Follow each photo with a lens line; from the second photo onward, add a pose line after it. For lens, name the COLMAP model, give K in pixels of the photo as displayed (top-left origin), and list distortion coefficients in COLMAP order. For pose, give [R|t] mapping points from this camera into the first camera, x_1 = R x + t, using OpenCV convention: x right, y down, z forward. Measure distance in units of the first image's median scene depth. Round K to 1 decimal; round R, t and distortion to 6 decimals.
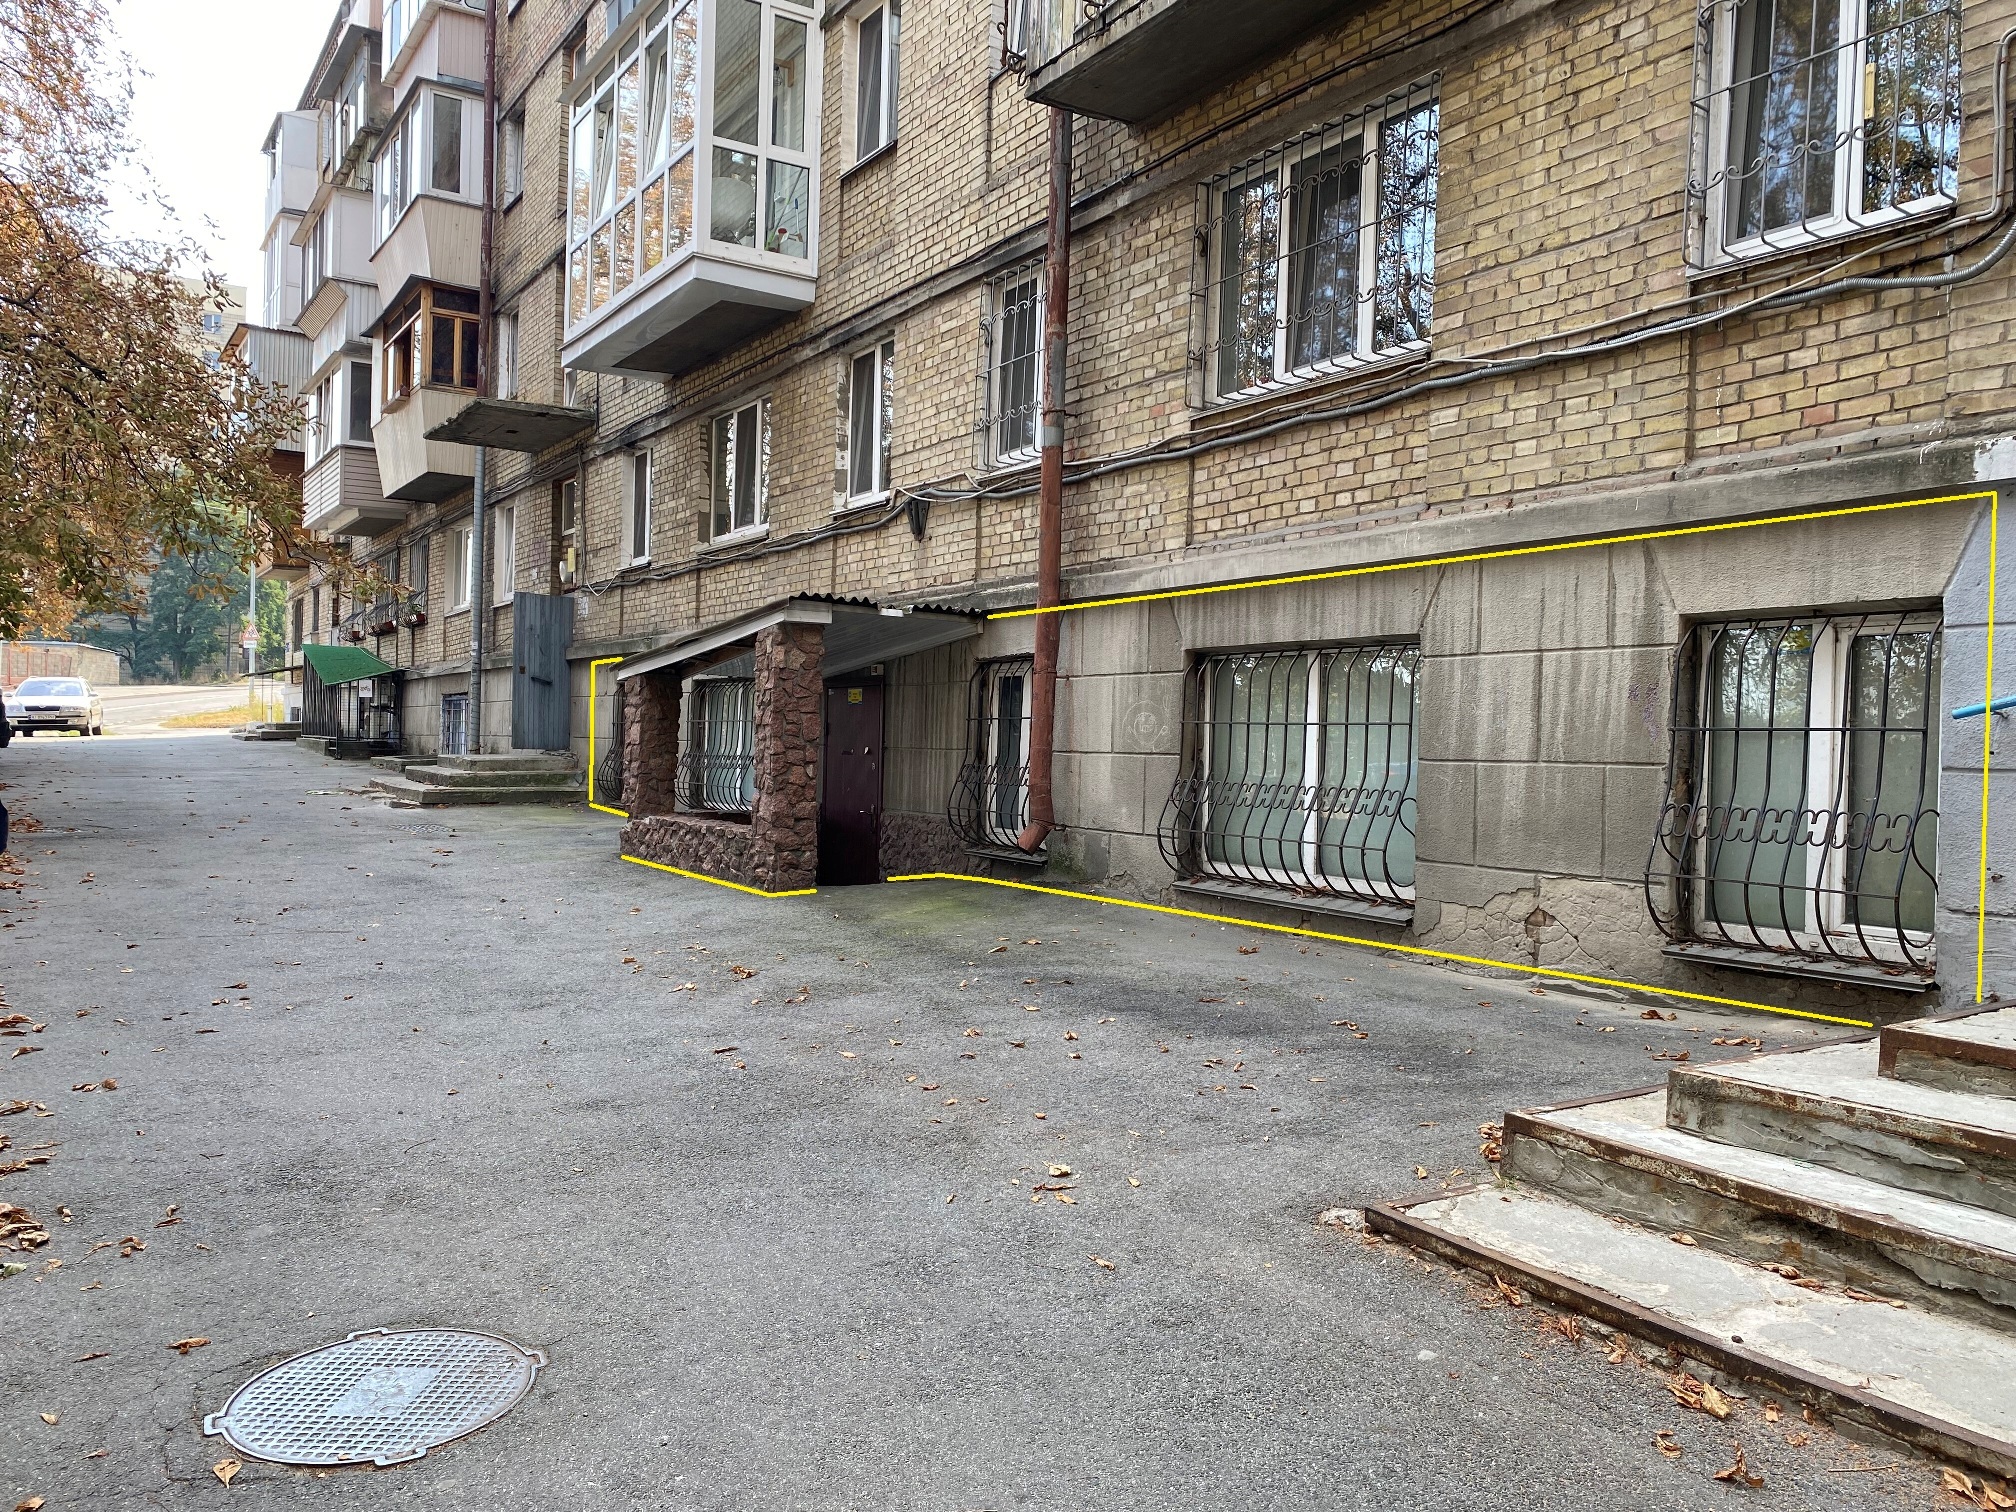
lens RADIAL K [[1512.9, 0, 1008.0], [0, 1512.9, 756.0], [0, 0, 1]] dist [-0.002536, -0.180542]
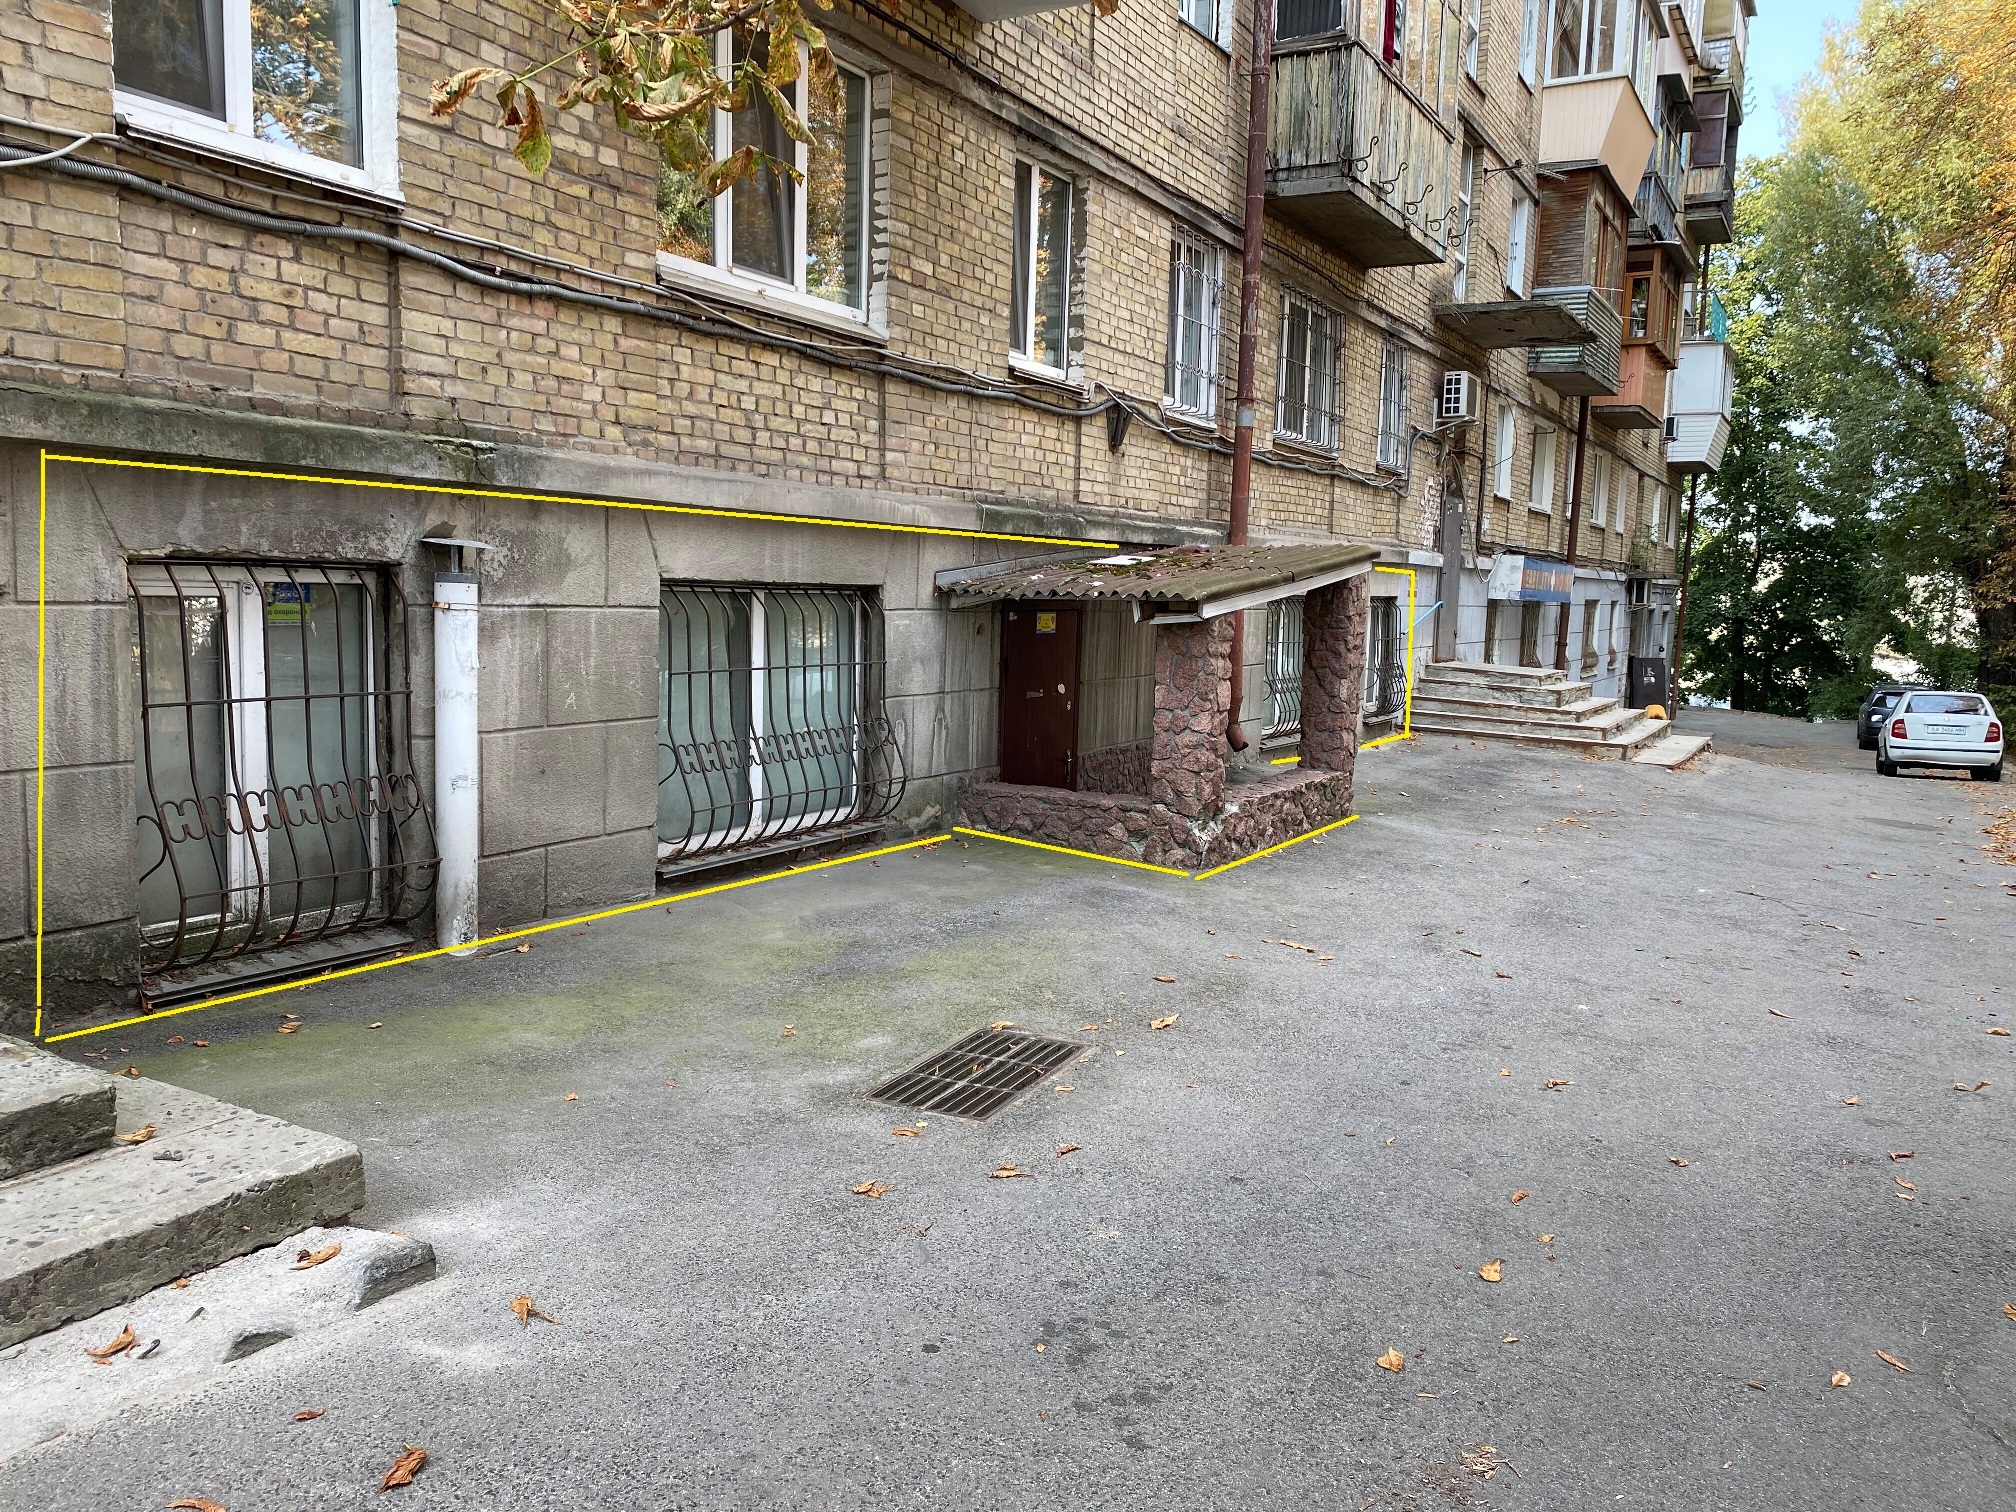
lens RADIAL K [[1539.5, 0, 986.1], [0, 1539.5, 751.3], [0, 0, 1]] dist [0.144092, -0.194312]
pose [[-0.448991, -0.049449, 0.892167, -0.845932], [0.048683, 0.995631, 0.079683, -0.043525], [-0.892209, 0.079210, -0.444622, 1.484338]]
